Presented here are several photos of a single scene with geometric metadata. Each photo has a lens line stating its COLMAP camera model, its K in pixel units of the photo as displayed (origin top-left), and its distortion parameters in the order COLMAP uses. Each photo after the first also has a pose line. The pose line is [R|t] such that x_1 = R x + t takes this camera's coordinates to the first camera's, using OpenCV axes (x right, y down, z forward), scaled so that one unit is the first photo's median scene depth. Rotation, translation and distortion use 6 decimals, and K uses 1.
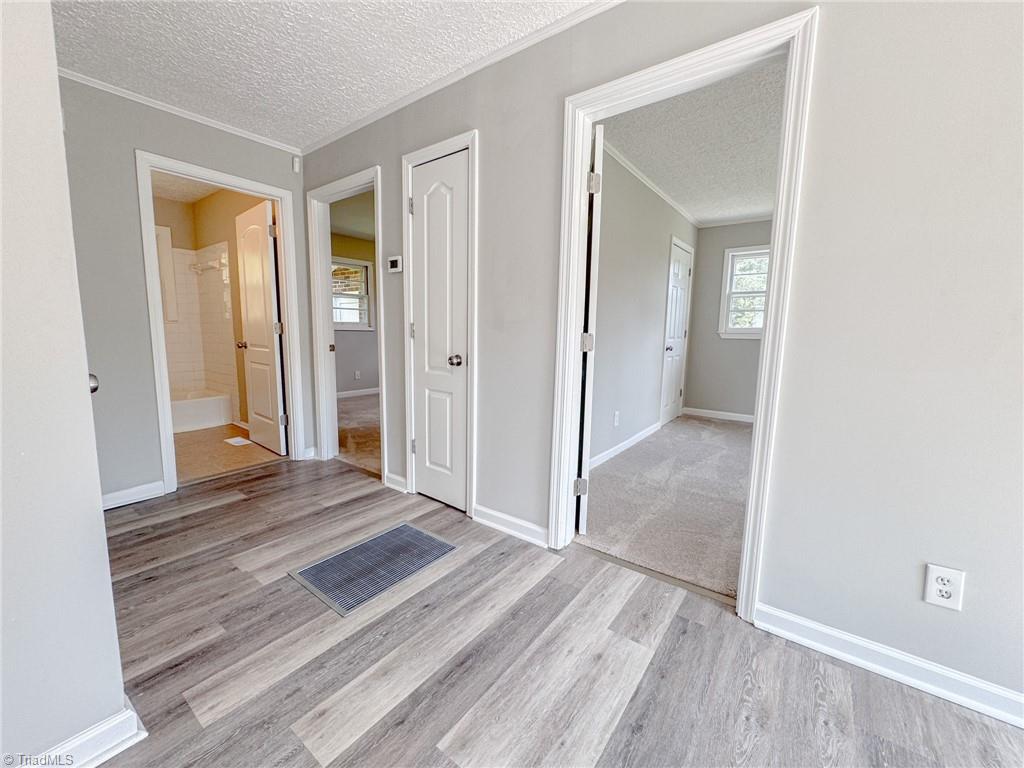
lens RADIAL K [[411.8, 0, 513.3], [0, 411.8, 384.4], [0, 0, 1]] dist [0.000031, -0.000732]
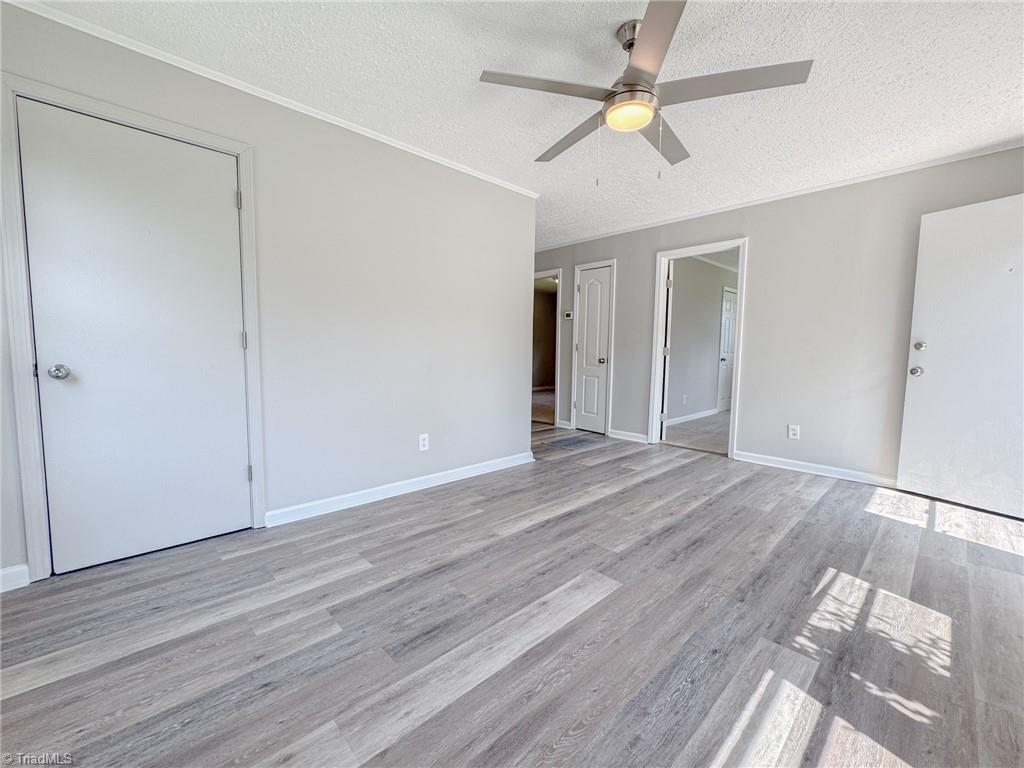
lens RADIAL K [[411.8, 0, 517.2], [0, 411.8, 386.2], [0, 0, 1]] dist [0.000031, -0.000732]
pose [[0.985604, 0.009301, -0.168812, -0.203597], [-0.016873, 0.998912, -0.043477, 0.168734], [0.168224, 0.045700, 0.984689, -1.141816]]
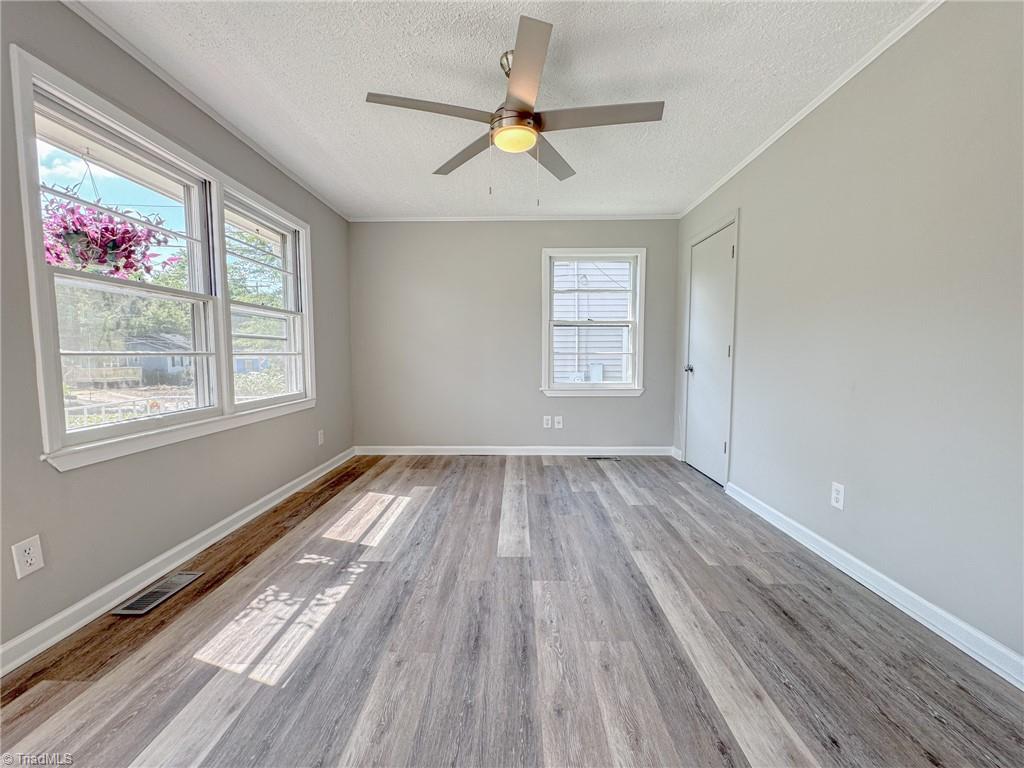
lens RADIAL K [[411.8, 0, 510.4], [0, 411.8, 384.1], [0, 0, 1]] dist [0.000031, -0.000732]
pose [[-0.810257, 0.023608, -0.585600, 1.441574], [-0.091809, 0.981740, 0.166607, -0.384768], [0.578840, 0.188758, -0.793294, 3.146158]]
